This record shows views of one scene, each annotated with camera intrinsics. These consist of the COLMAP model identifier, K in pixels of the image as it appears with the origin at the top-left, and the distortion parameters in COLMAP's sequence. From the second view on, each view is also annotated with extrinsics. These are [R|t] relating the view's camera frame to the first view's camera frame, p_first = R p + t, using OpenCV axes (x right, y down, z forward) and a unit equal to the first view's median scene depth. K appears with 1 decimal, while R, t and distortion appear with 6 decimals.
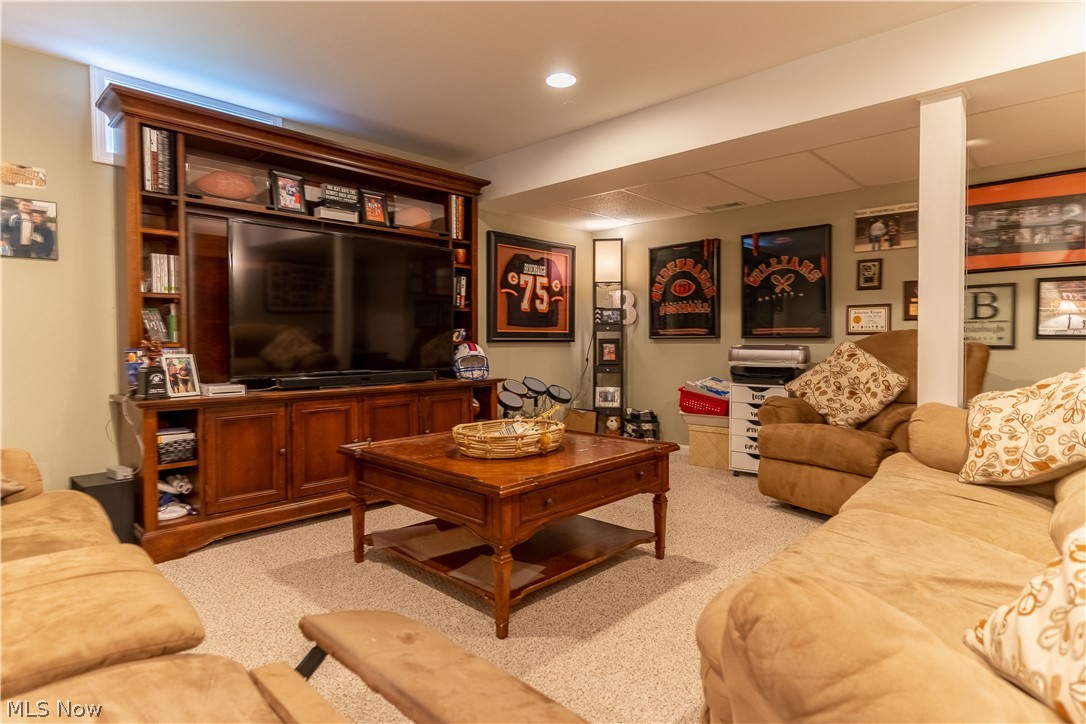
lens RADIAL K [[580.7, 0, 542.1], [0, 580.7, 358.3], [0, 0, 1]] dist [-0.000343, 0.000187]
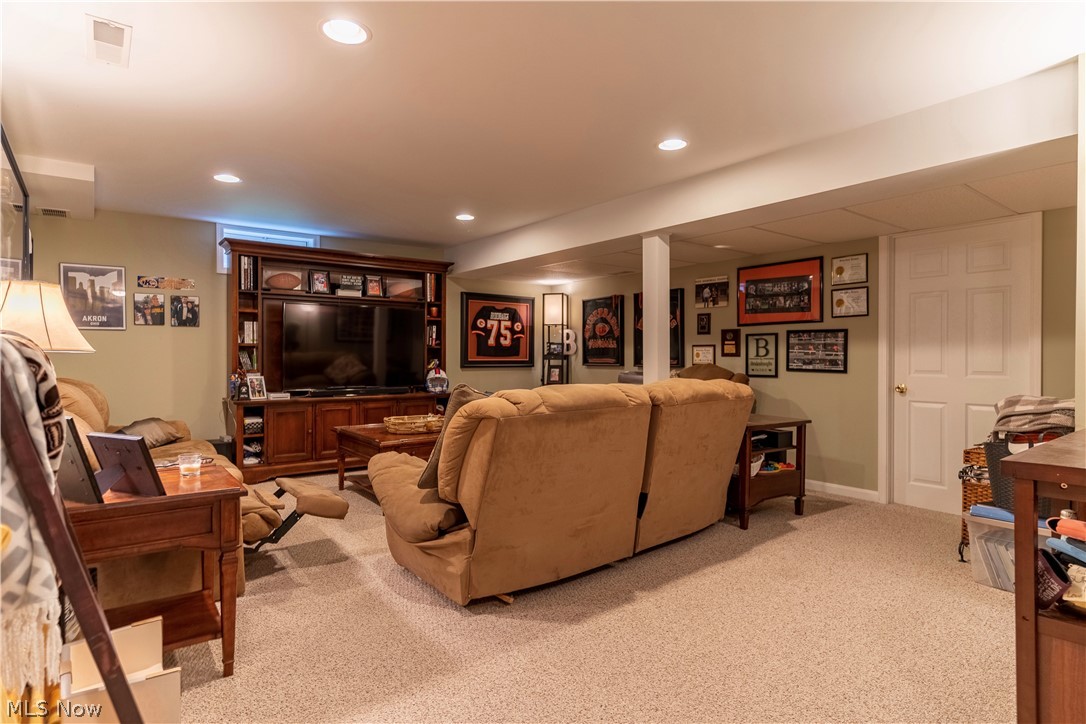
lens RADIAL K [[580.7, 0, 543.2], [0, 580.7, 361.3], [0, 0, 1]] dist [-0.000343, 0.000187]
pose [[0.987415, 0.006715, -0.158006, 0.448999], [-0.010070, 0.999740, -0.020445, -0.020699], [0.157828, 0.021779, 0.987226, -0.538982]]
